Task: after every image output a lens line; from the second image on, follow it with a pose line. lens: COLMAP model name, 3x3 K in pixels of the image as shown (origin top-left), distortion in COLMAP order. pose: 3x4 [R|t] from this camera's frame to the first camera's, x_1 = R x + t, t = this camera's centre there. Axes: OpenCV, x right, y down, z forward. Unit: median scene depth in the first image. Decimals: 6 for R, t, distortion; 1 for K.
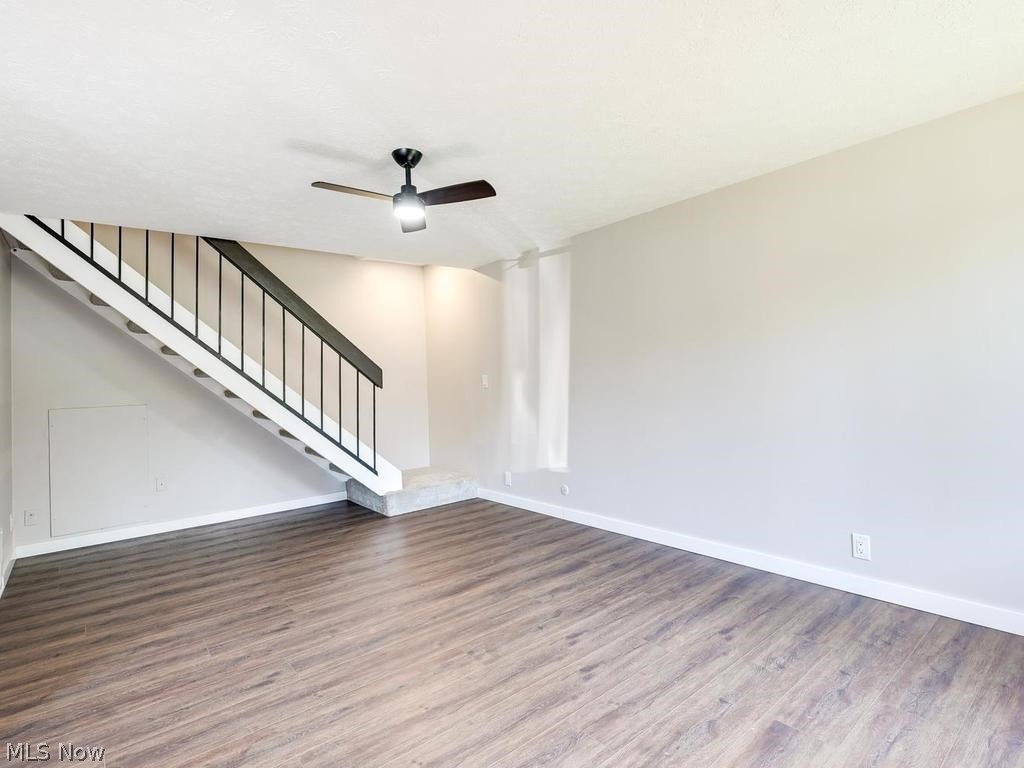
lens RADIAL K [[523.9, 0, 521.3], [0, 523.9, 358.3], [0, 0, 1]] dist [0.001369, -0.000288]
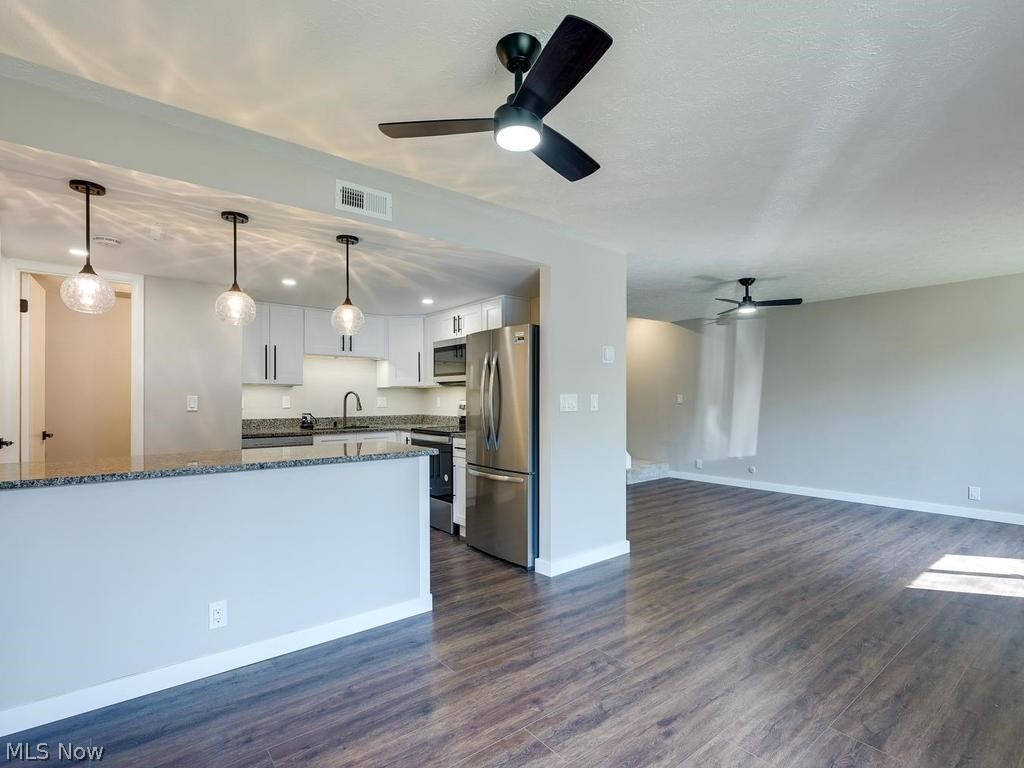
lens RADIAL K [[504.0, 0, 508.5], [0, 504.0, 401.6], [0, 0, 1]] dist [-0.002230, 0.000053]
pose [[0.999048, 0.033548, -0.027875, -0.996187], [-0.032183, 0.998325, 0.048075, -0.005878], [0.029442, -0.047132, 0.998455, -0.853020]]
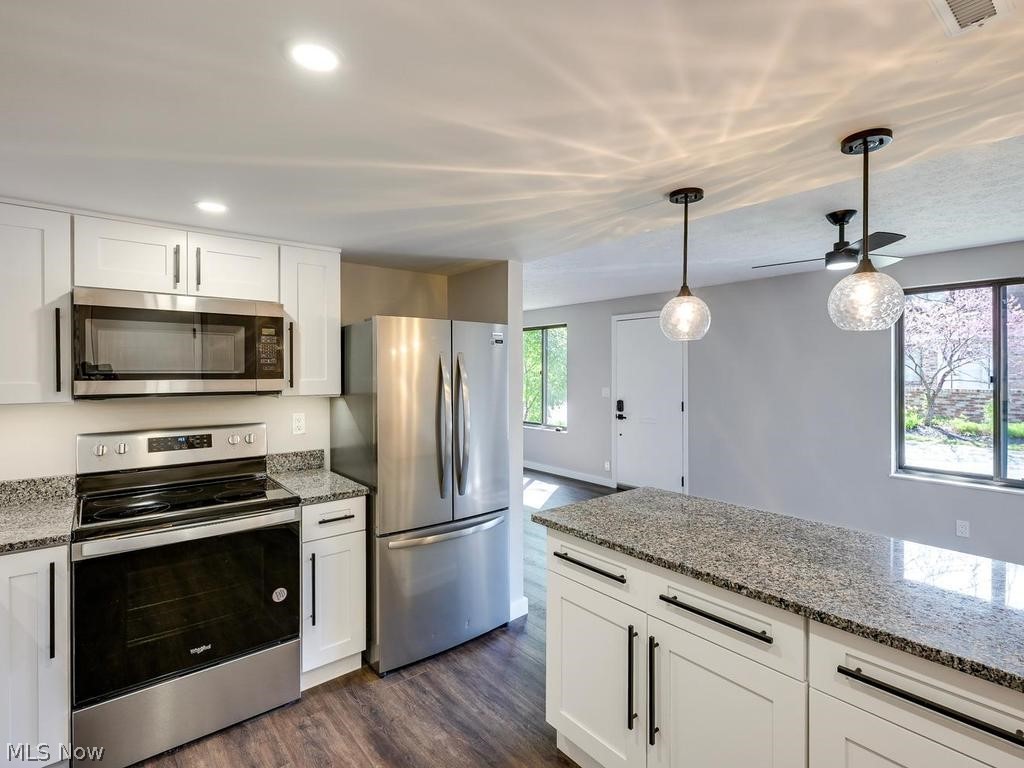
lens RADIAL K [[509.9, 0, 521.9], [0, 509.9, 376.9], [0, 0, 1]] dist [0.000393, 0.000334]
pose [[-0.003000, 0.021810, 0.999758, -2.068429], [-0.039535, 0.998978, -0.021911, -0.012980], [-0.999214, -0.039592, -0.002135, 0.430568]]
